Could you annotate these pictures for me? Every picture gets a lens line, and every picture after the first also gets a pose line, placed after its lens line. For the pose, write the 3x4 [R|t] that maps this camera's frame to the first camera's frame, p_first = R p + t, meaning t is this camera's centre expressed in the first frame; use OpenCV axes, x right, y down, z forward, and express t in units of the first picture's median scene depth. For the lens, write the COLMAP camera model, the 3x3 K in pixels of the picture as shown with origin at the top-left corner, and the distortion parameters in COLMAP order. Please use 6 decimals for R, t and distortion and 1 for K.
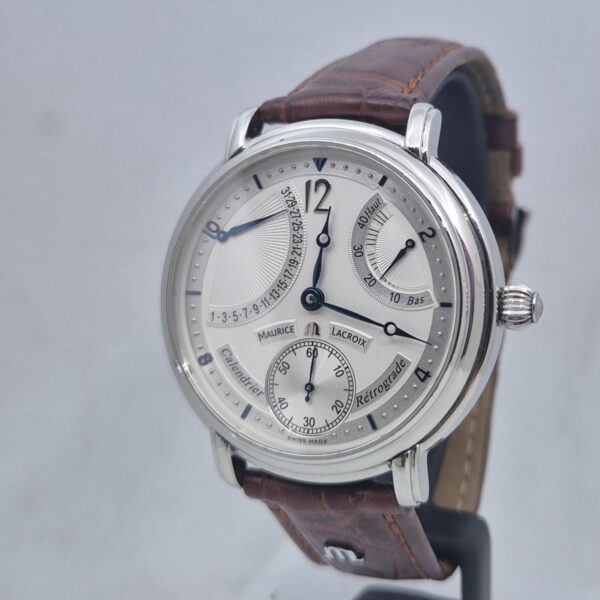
lens RADIAL K [[1175.3, 0, 342.9], [0, 1175.3, 298.8], [0, 0, 1]] dist [0.072870, 0.000000]
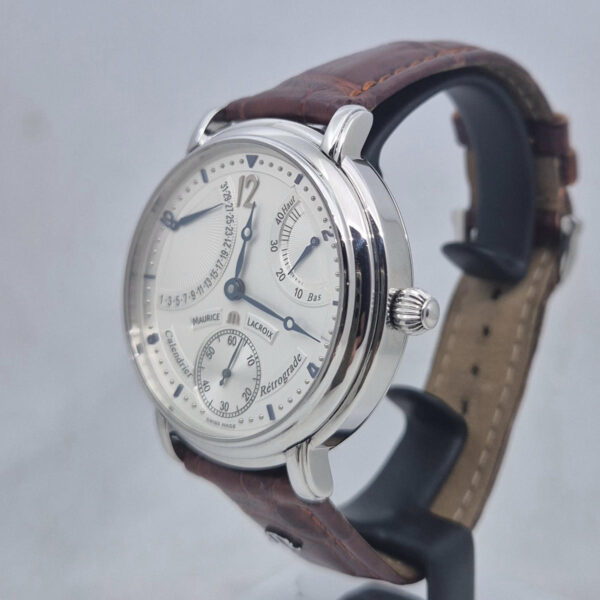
lens RADIAL K [[1175.3, 0, 309.6], [0, 1175.3, 283.1], [0, 0, 1]] dist [0.072870, 0.000000]
pose [[0.943148, 0.070320, -0.324849, 0.373699], [-0.075115, 0.997172, -0.002228, -0.008005], [0.323774, 0.026502, 0.945763, 0.031896]]
